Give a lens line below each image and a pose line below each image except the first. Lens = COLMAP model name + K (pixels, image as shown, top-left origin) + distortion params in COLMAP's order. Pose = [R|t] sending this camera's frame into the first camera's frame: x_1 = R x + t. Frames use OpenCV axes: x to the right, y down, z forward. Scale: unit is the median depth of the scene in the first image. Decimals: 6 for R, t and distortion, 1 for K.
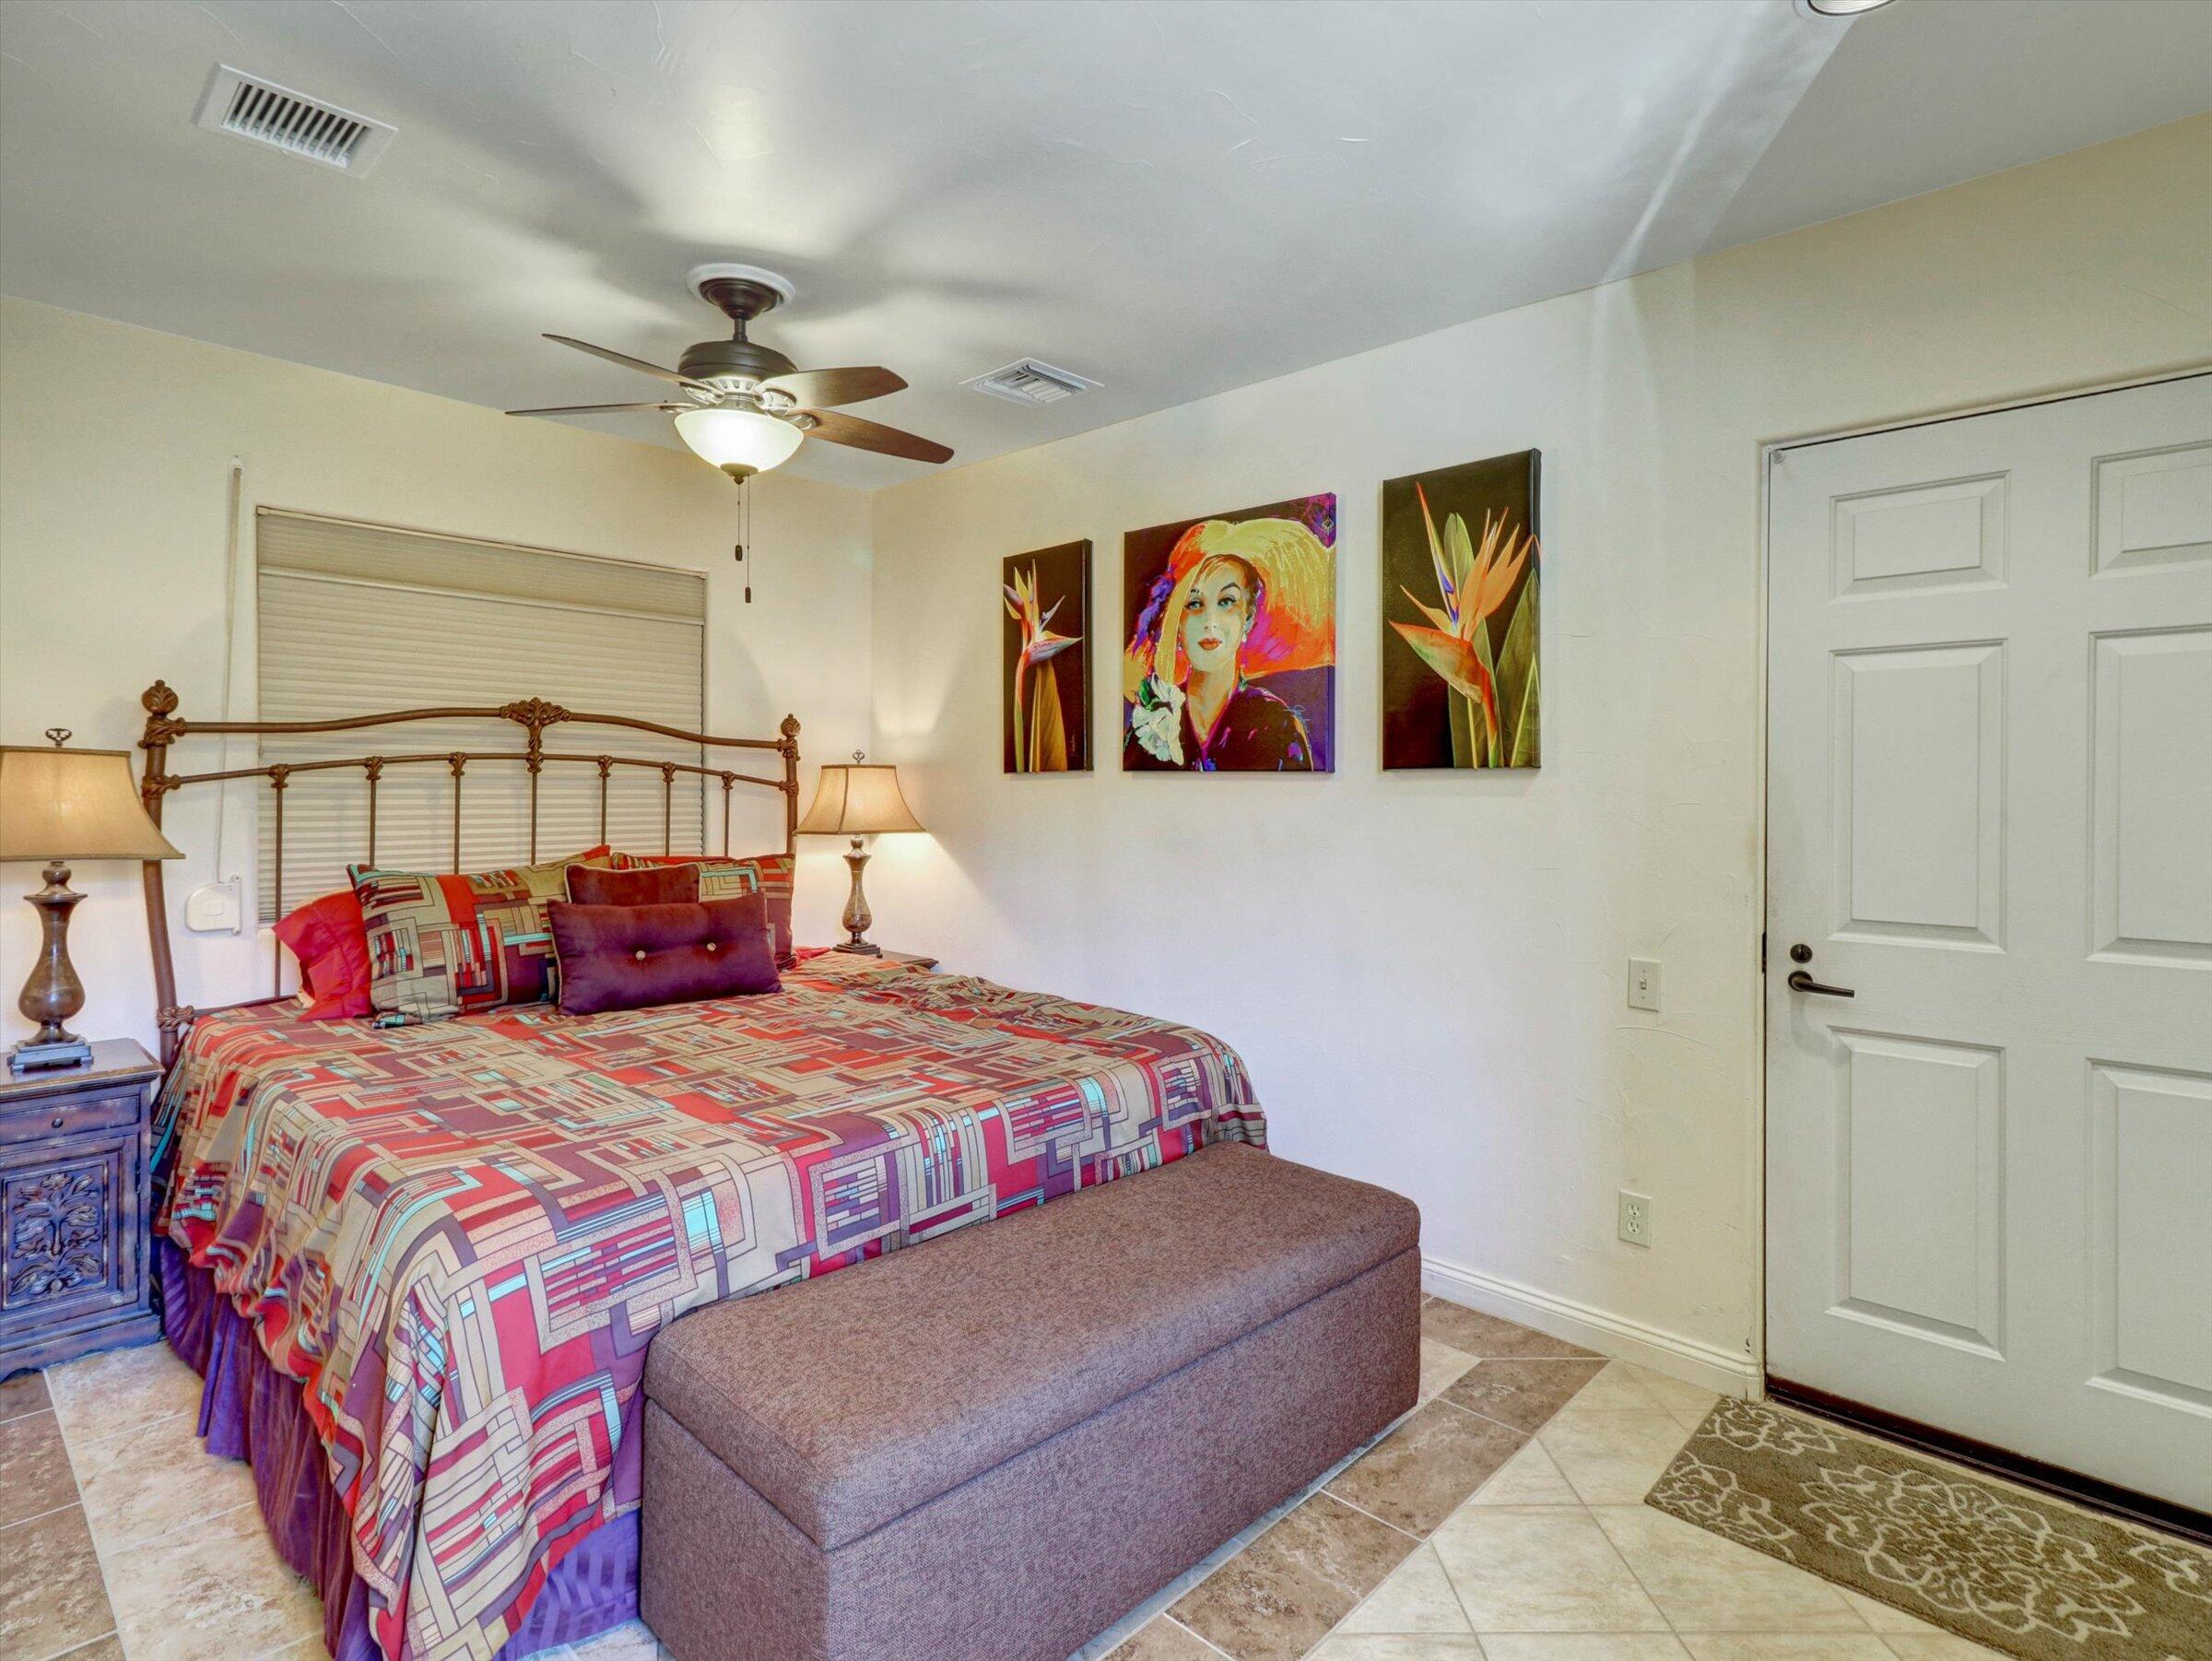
lens RADIAL K [[1155.4, 0, 1099.6], [0, 1155.4, 798.7], [0, 0, 1]] dist [0.000123, -0.012564]
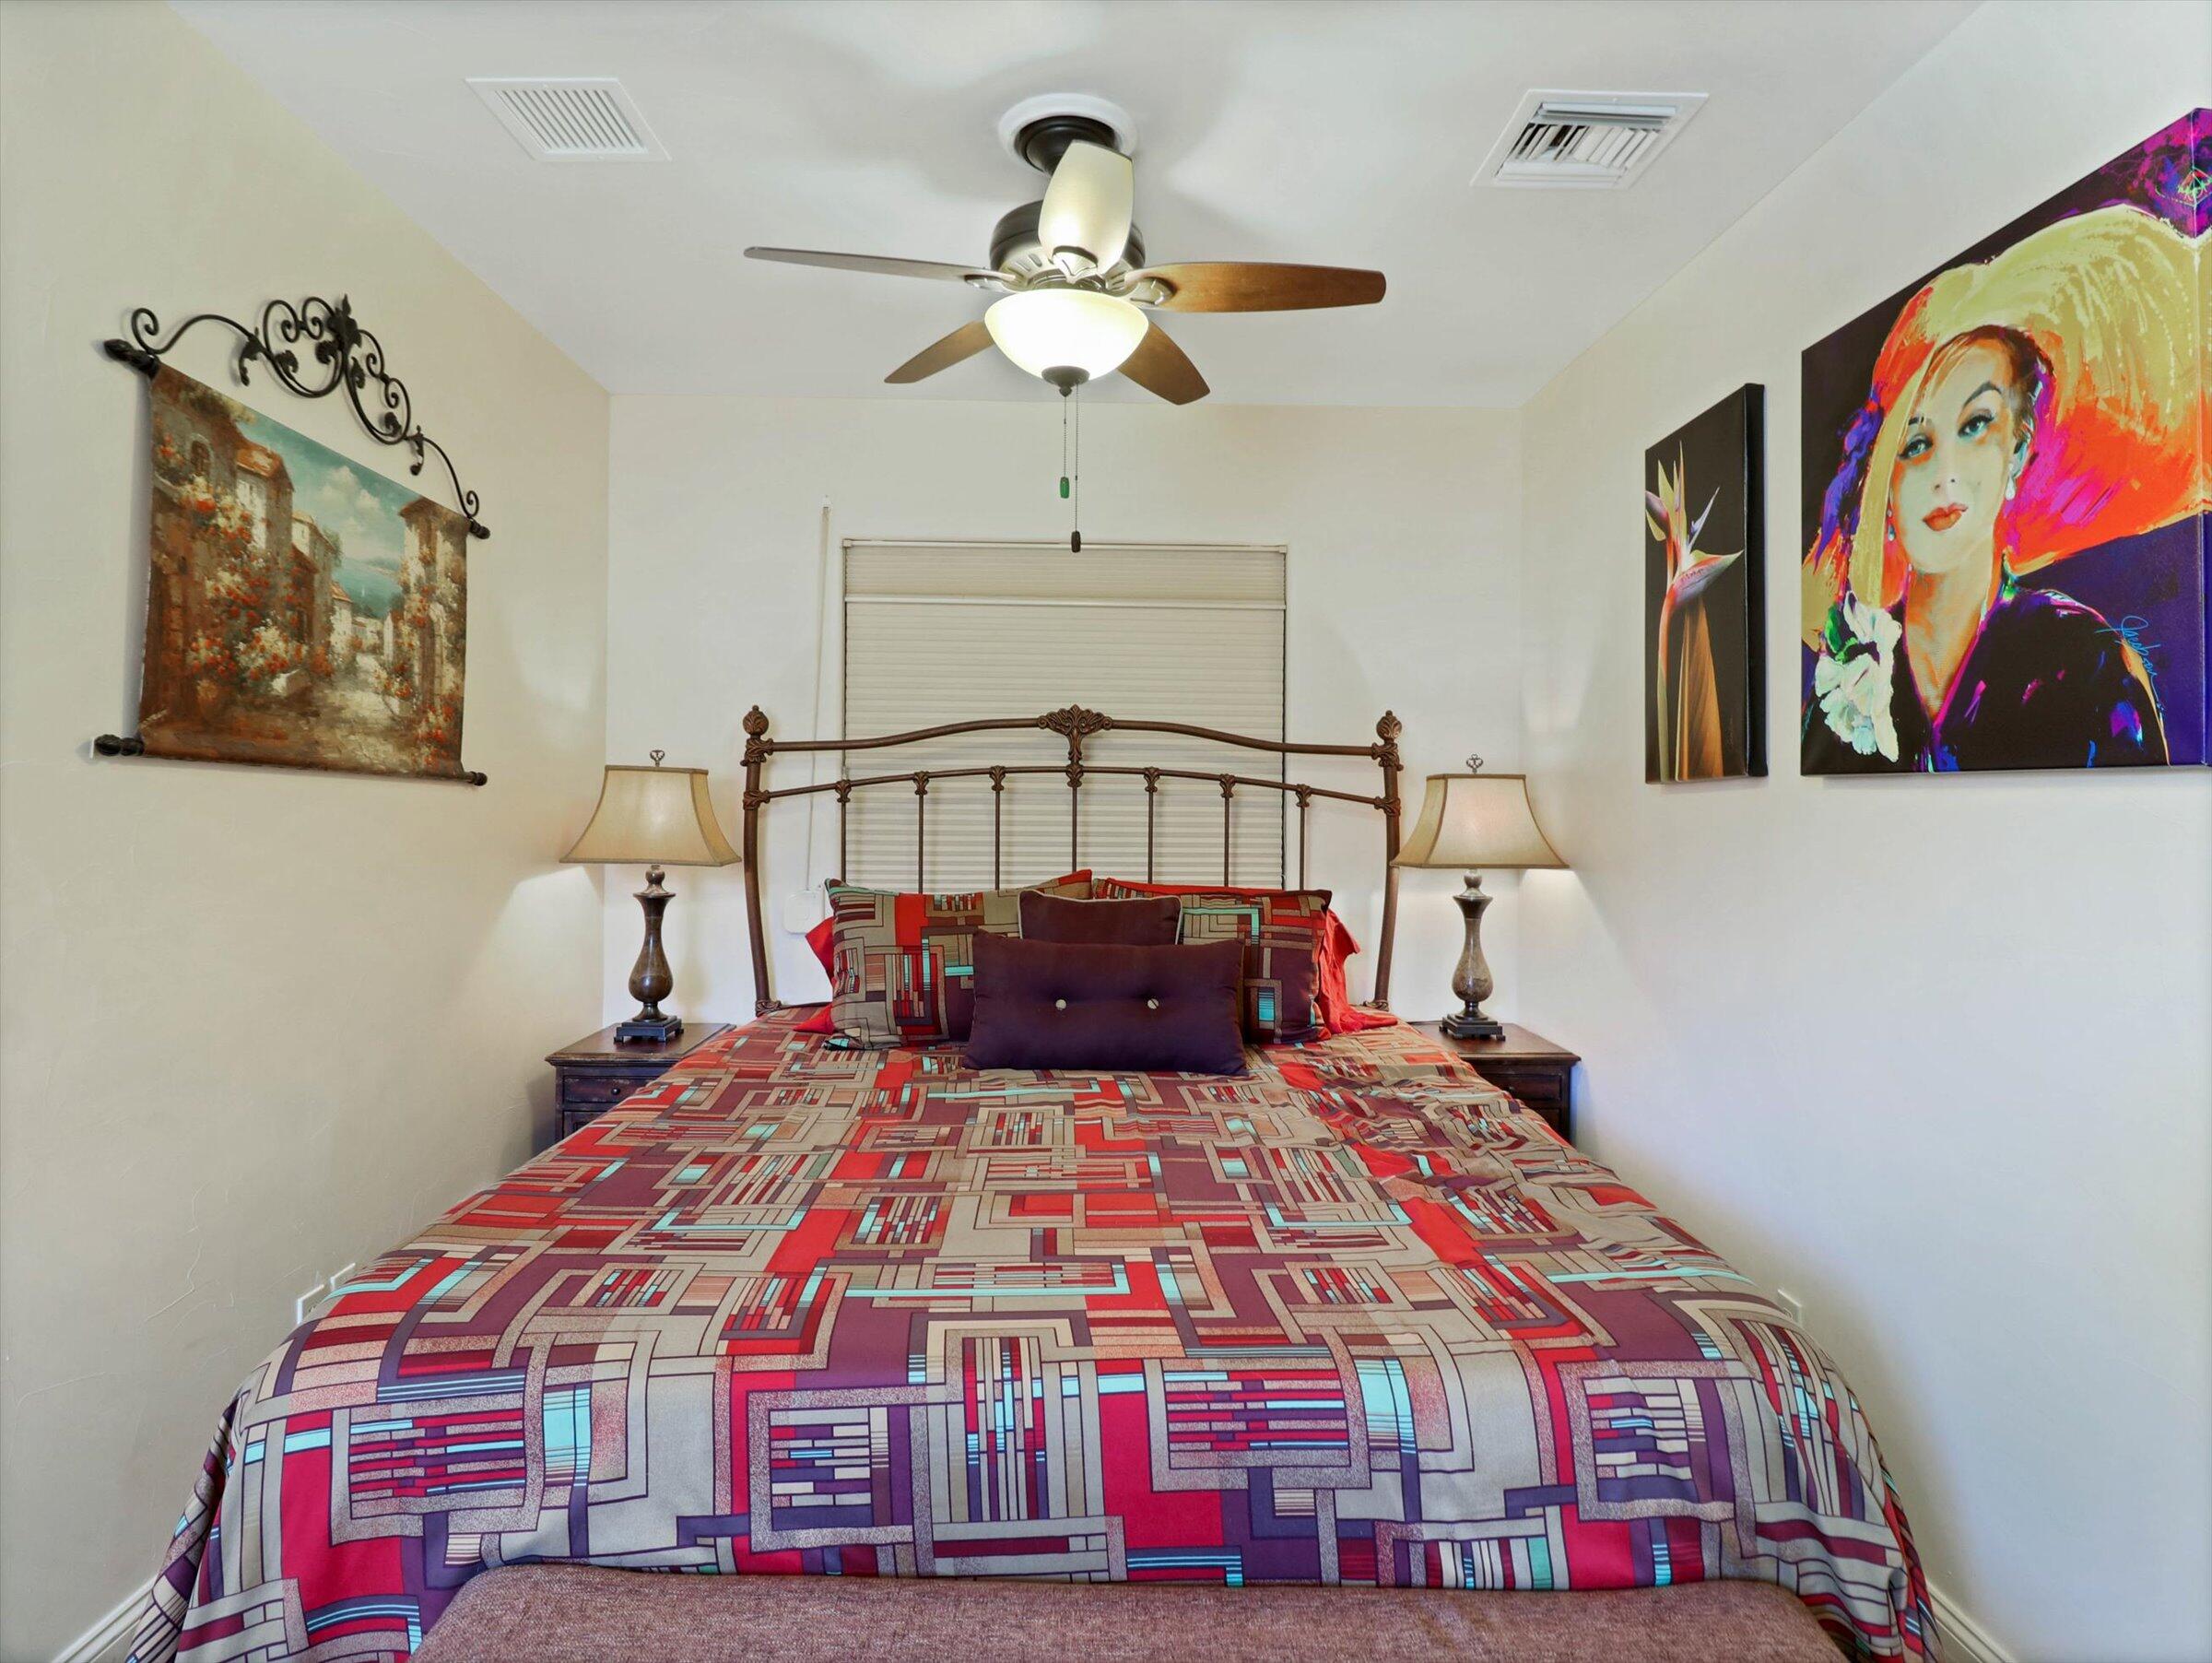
lens RADIAL K [[1155.5, 0, 1103.6], [0, 1155.5, 804.1], [0, 0, 1]] dist [0.000123, -0.012564]
pose [[0.706140, 0.002386, -0.708068, 0.224551], [-0.012244, 0.999886, -0.008842, -0.001298], [0.707966, 0.014914, 0.706089, 0.460628]]
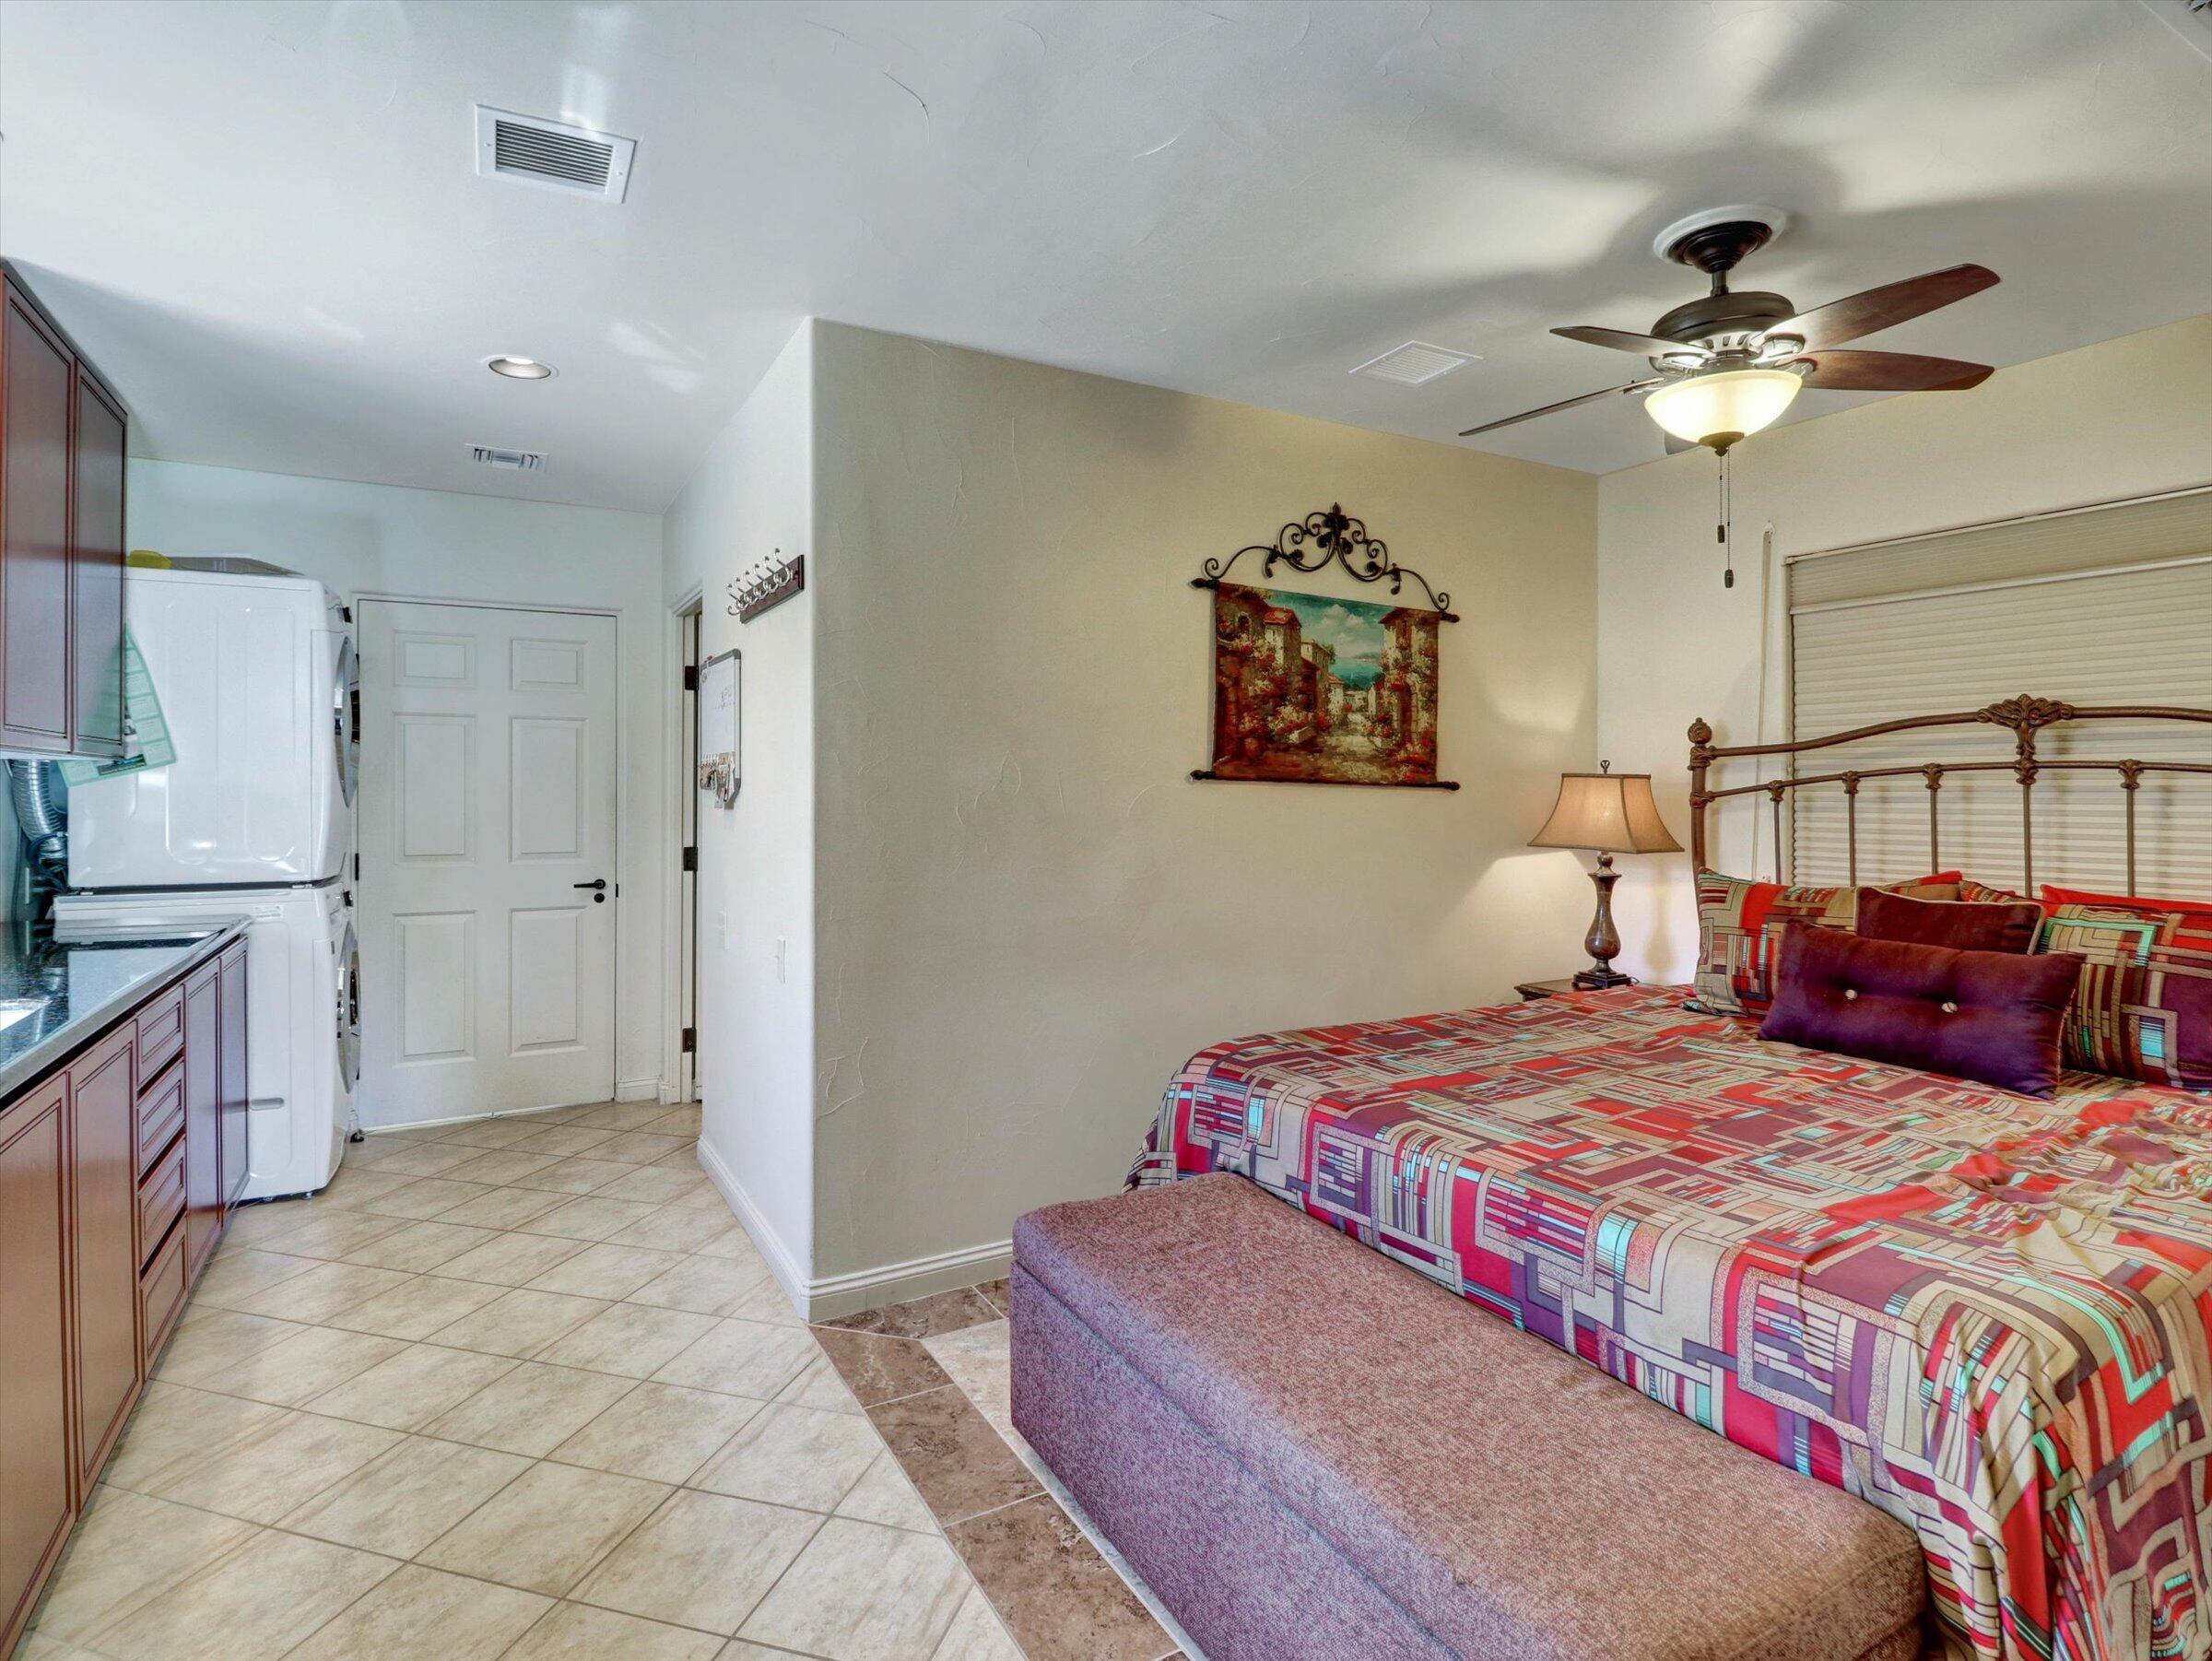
lens RADIAL K [[1155.4, 0, 1117.1], [0, 1155.4, 801.4], [0, 0, 1]] dist [0.000123, -0.012564]
pose [[-0.287133, 0.000023, -0.957891, 0.625029], [-0.013550, 0.999900, 0.004086, -0.005596], [0.957795, 0.014153, -0.287104, 0.765397]]
